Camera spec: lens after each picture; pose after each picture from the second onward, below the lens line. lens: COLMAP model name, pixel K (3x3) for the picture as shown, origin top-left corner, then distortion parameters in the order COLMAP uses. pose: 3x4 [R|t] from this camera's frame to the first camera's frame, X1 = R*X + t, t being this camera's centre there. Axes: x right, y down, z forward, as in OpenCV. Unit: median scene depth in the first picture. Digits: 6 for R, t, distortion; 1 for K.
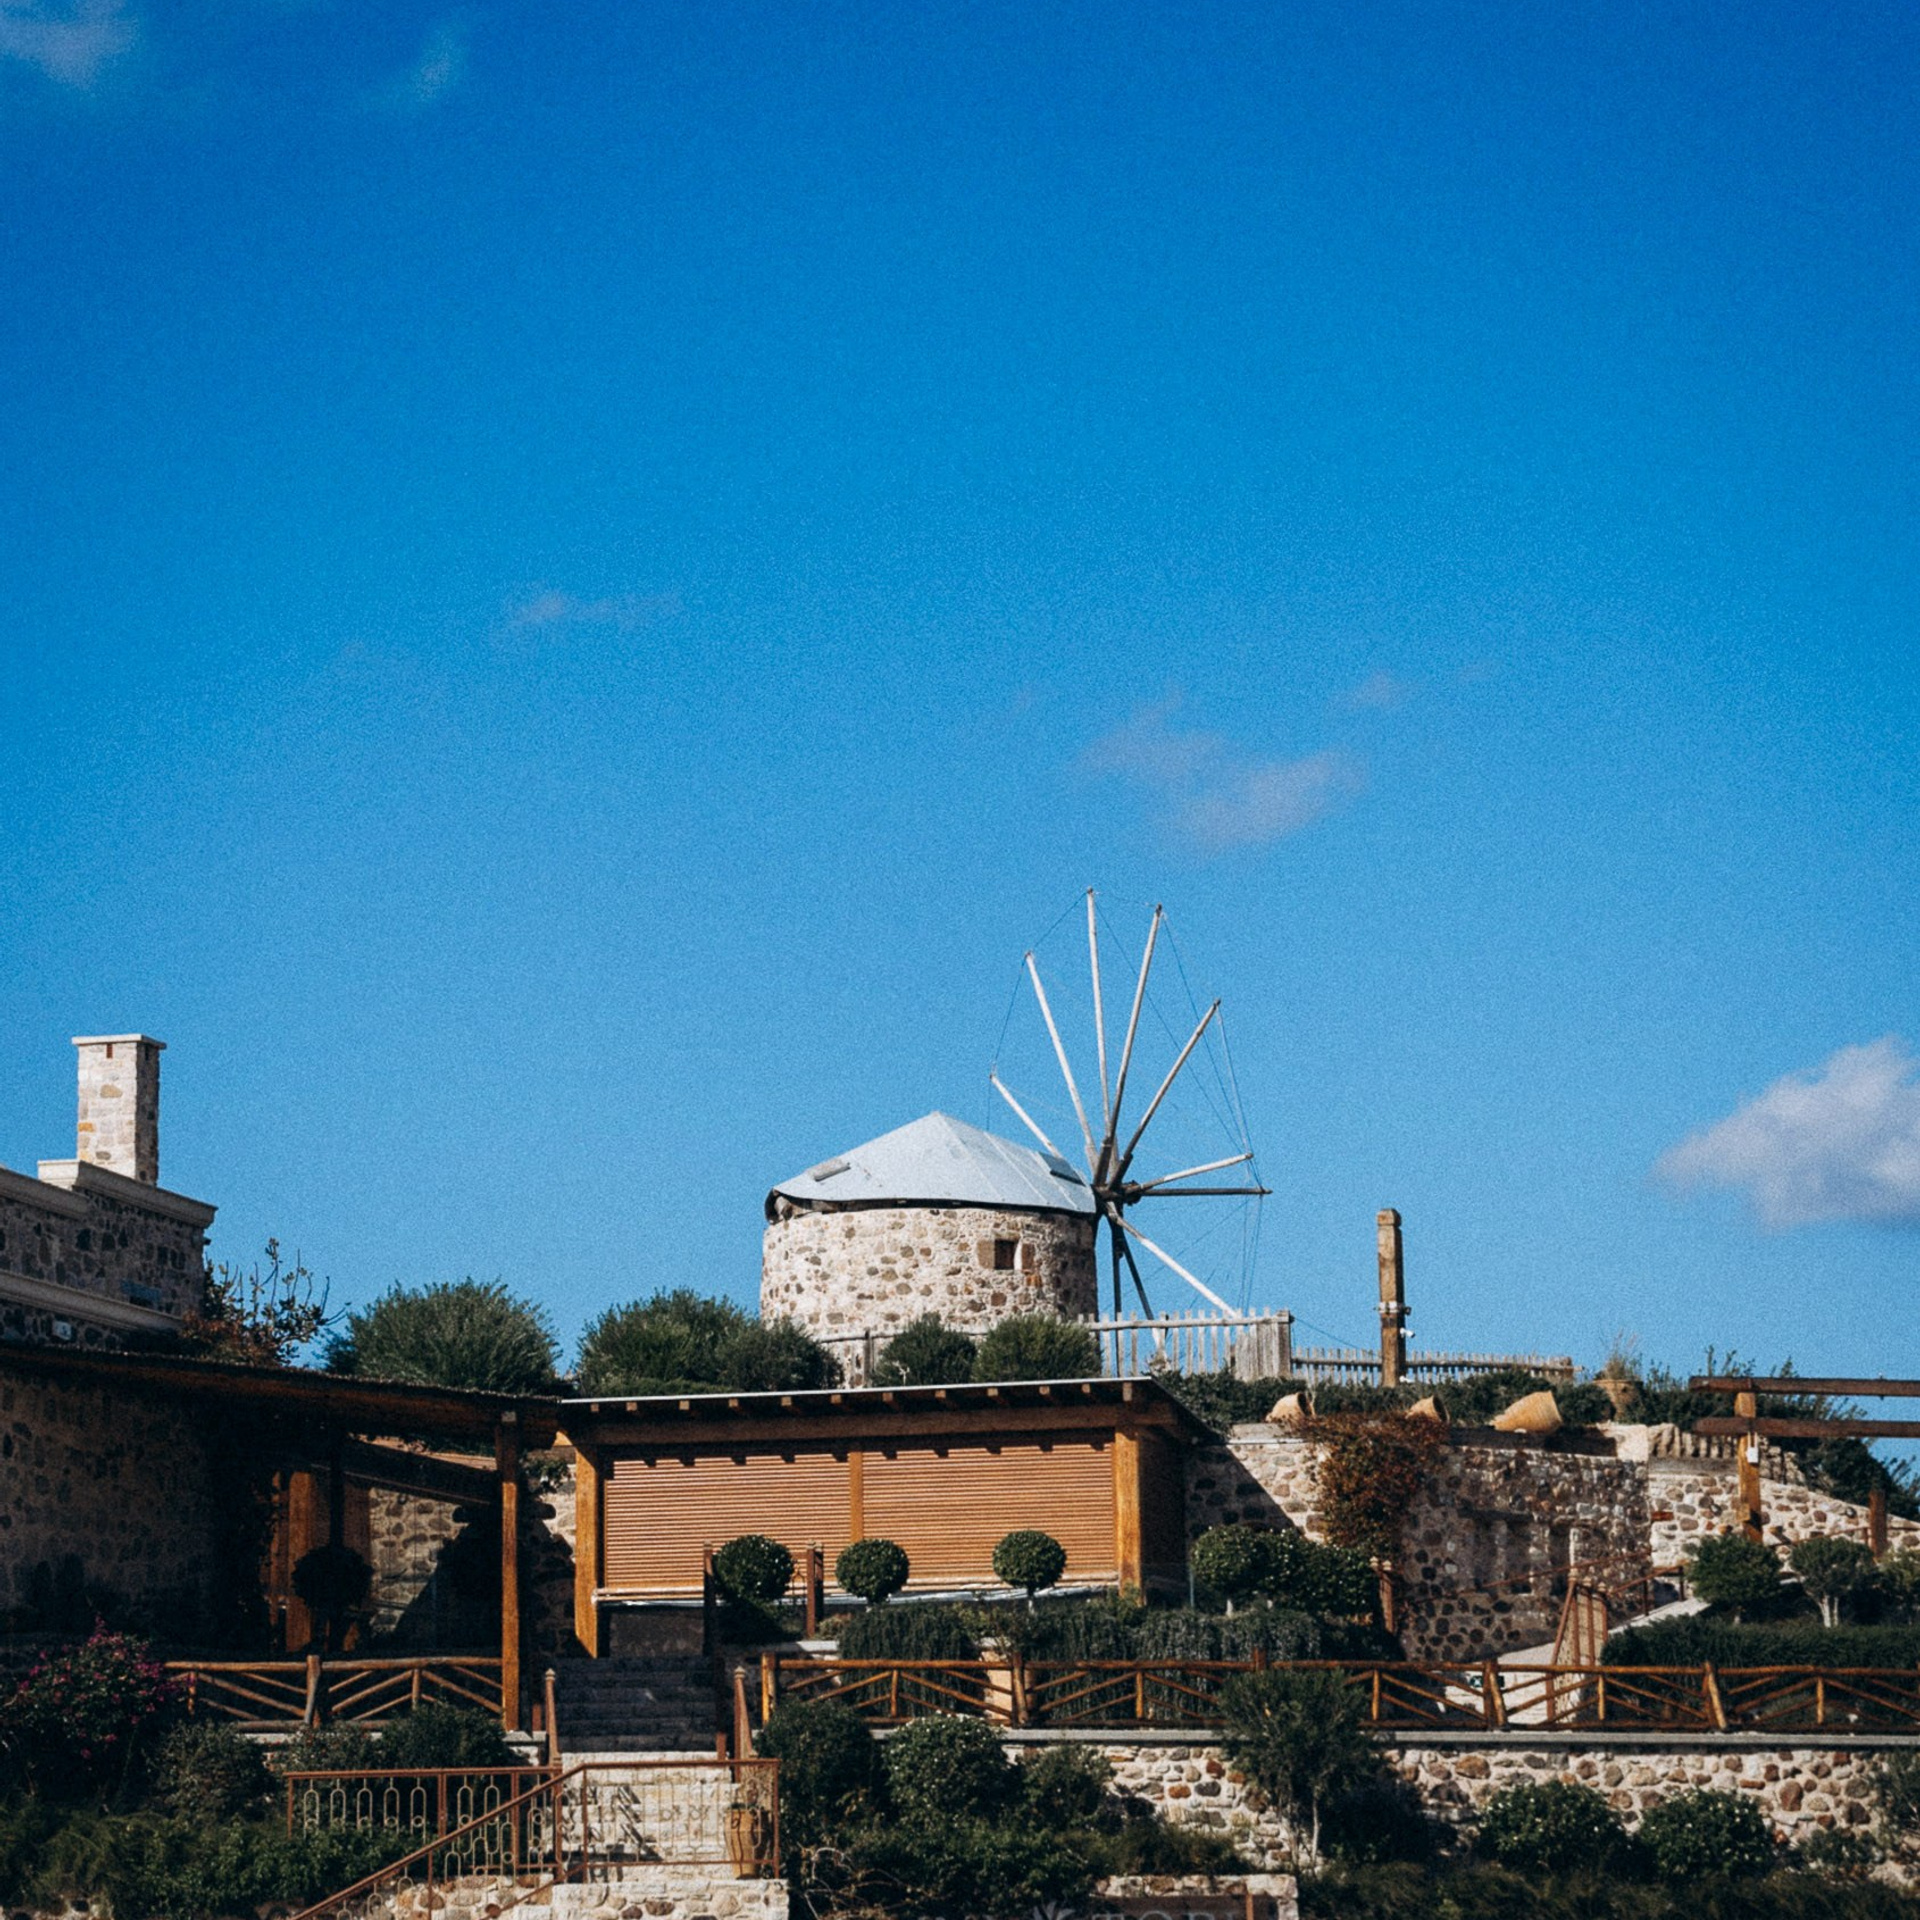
lens RADIAL K [[5152.4, 0, 959.9], [0, 5152.4, 959.6], [0, 0, 1]] dist [0.210143, 0.000000]
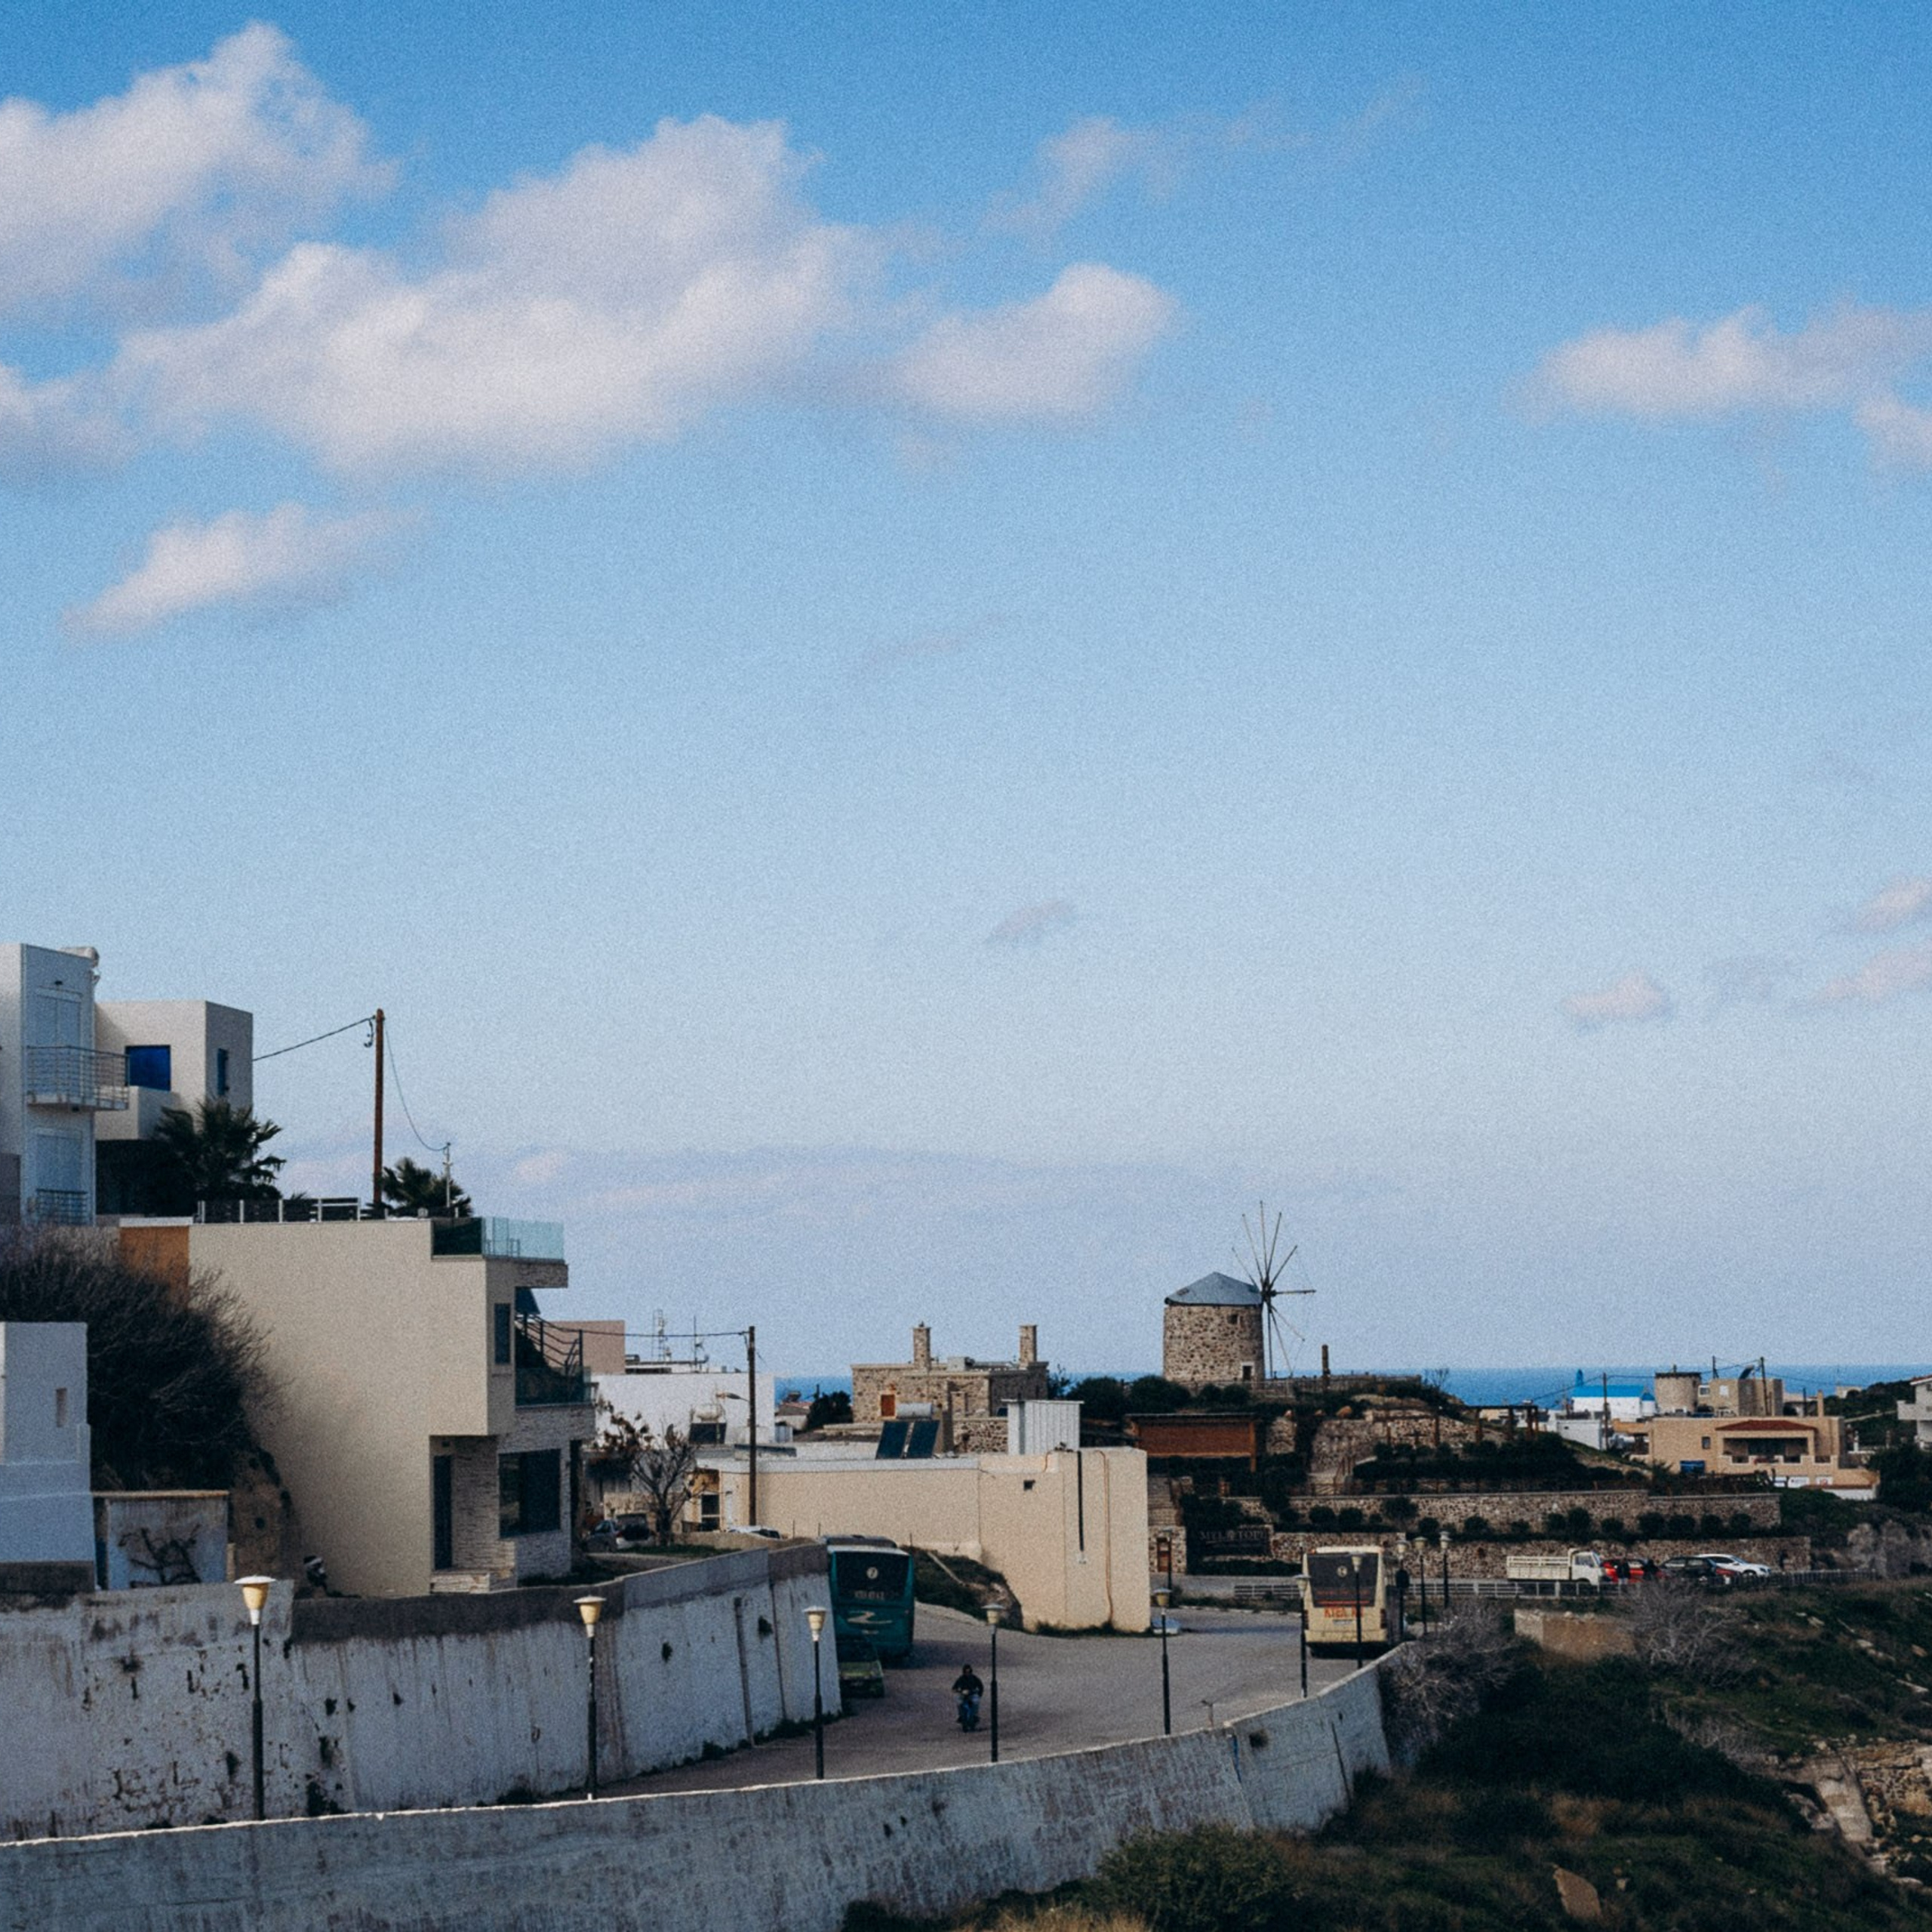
lens RADIAL K [[5184.6, 0, 965.8], [0, 5184.6, 967.5], [0, 0, 1]] dist [0.210143, 0.000000]
pose [[0.998281, 0.000168, -0.058609, 0.047115], [0.006192, 0.994096, 0.108330, -0.797396], [0.058281, -0.108507, 0.992386, -3.503511]]
